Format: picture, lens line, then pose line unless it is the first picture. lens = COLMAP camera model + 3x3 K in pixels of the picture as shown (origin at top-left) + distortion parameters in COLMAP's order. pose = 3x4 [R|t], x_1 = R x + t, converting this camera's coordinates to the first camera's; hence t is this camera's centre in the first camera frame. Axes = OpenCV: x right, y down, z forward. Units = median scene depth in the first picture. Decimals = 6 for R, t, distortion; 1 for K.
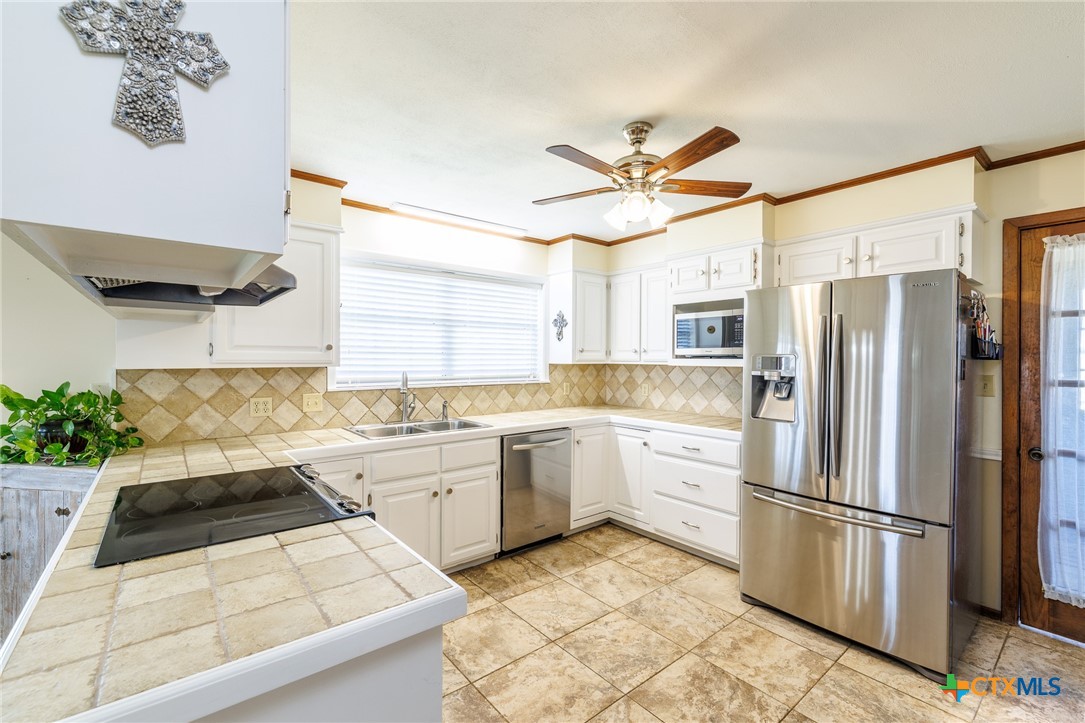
lens RADIAL K [[464.1, 0, 535.8], [0, 464.1, 361.5], [0, 0, 1]] dist [0.000264, 0.001321]
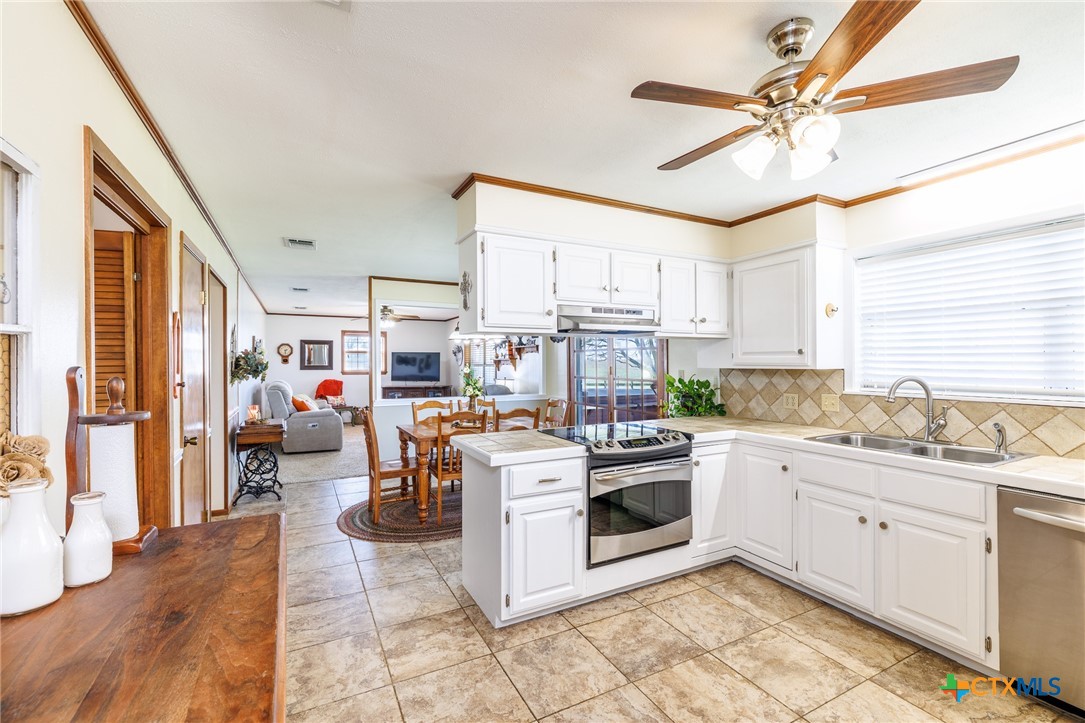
lens RADIAL K [[464.1, 0, 539.7], [0, 464.1, 362.5], [0, 0, 1]] dist [0.000264, 0.001321]
pose [[-0.191854, -0.000302, -0.981423, 0.838055], [-0.005250, 0.999986, 0.000718, -0.001956], [0.981409, 0.005290, -0.191853, 0.658026]]
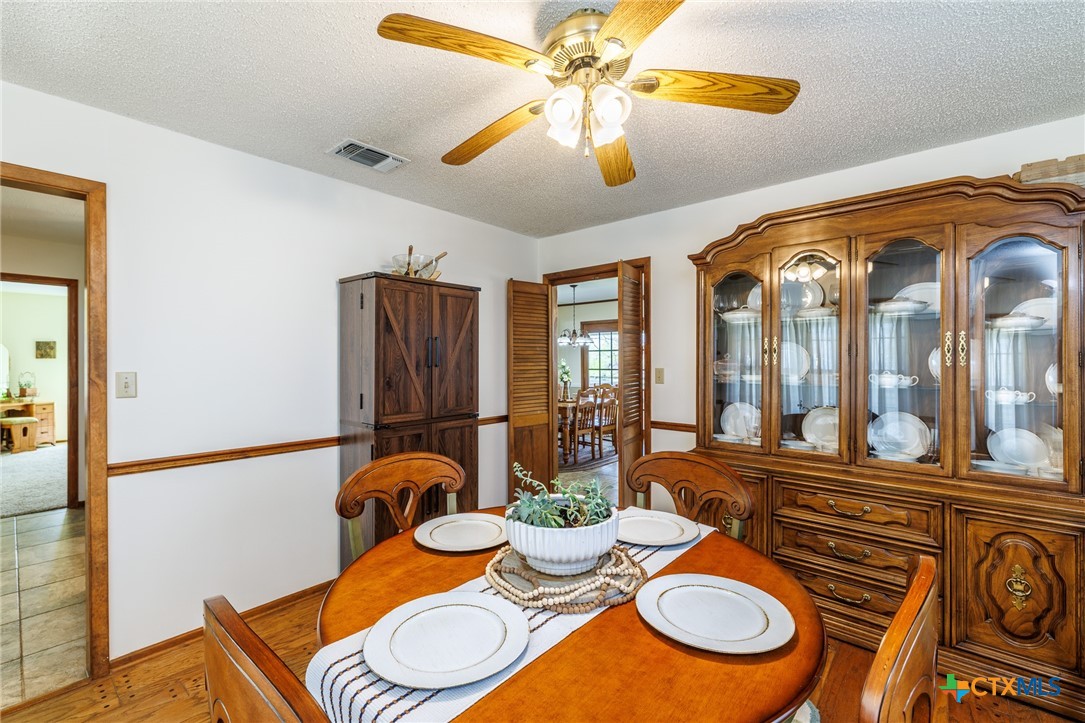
lens RADIAL K [[464.1, 0, 541.8], [0, 464.1, 359.7], [0, 0, 1]] dist [0.000264, 0.001321]
pose [[0.181433, -0.005780, -0.983386, 1.721766], [-0.006977, 0.999950, -0.007165, 0.030000], [0.983379, 0.008161, 0.181384, -0.616121]]
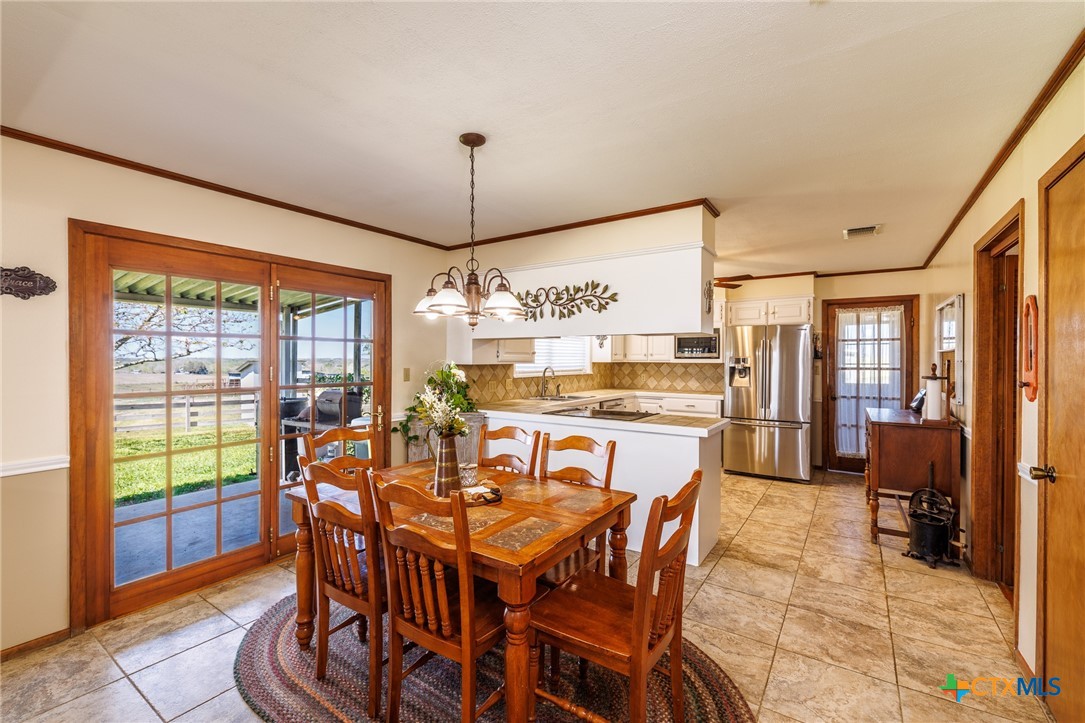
lens RADIAL K [[464.1, 0, 532.9], [0, 464.1, 362.6], [0, 0, 1]] dist [0.000264, 0.001321]
pose [[0.958873, -0.003606, 0.283812, -1.067729], [0.003631, 0.999993, 0.000437, 0.007760], [-0.283812, 0.000612, 0.958880, -0.838574]]
